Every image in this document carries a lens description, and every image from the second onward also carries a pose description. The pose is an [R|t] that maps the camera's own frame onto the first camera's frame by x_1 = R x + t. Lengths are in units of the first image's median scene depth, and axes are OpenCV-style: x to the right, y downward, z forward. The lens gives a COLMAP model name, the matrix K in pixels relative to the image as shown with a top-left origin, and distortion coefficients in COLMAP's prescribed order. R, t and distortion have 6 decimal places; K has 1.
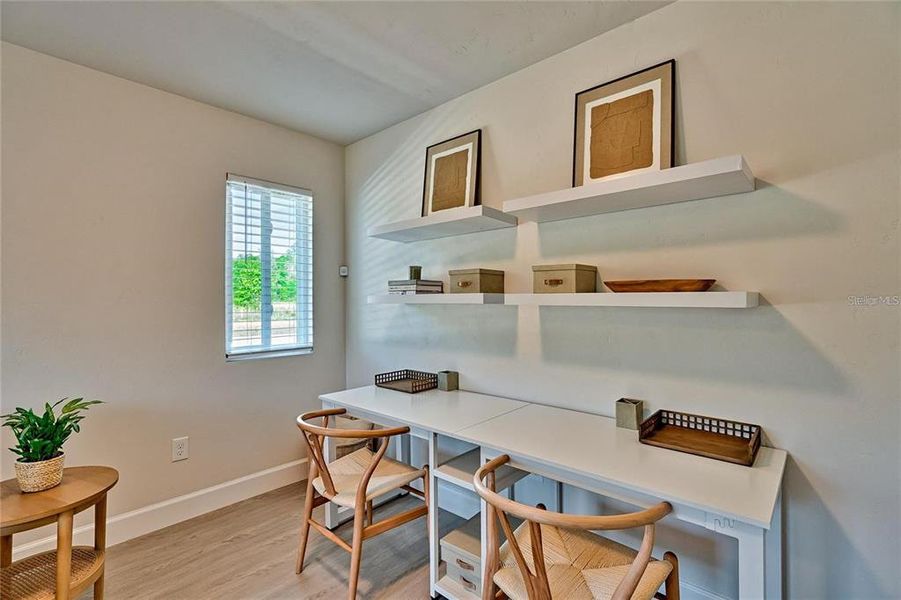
lens RADIAL K [[414.8, 0, 454.5], [0, 414.8, 292.6], [0, 0, 1]] dist [-0.007963, 0.004351]
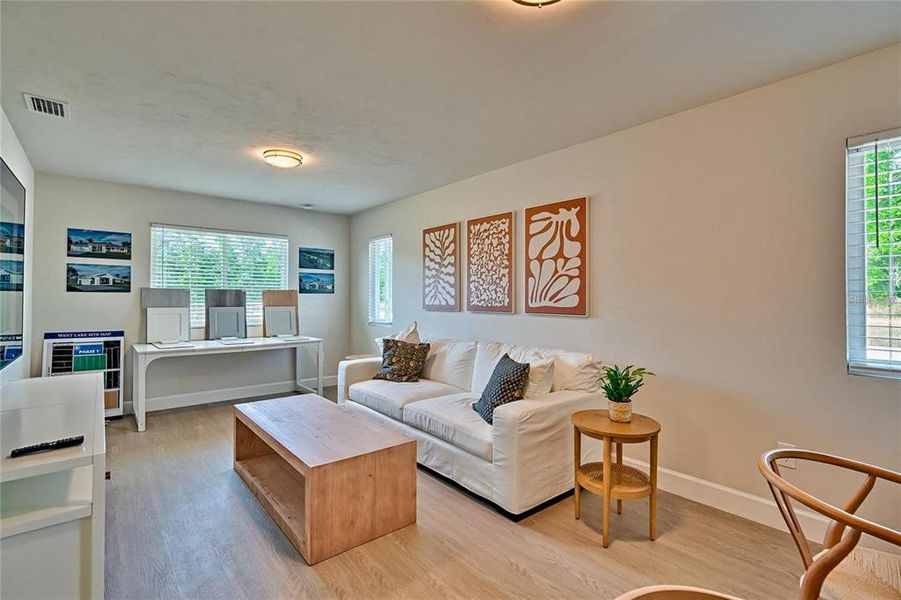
lens RADIAL K [[414.8, 0, 454.5], [0, 414.8, 292.6], [0, 0, 1]] dist [-0.007963, 0.004351]
pose [[-0.122188, -0.007921, -0.992475, 0.541855], [0.016357, 0.999816, -0.009993, 0.007143], [0.992372, -0.017455, -0.122036, 0.547116]]
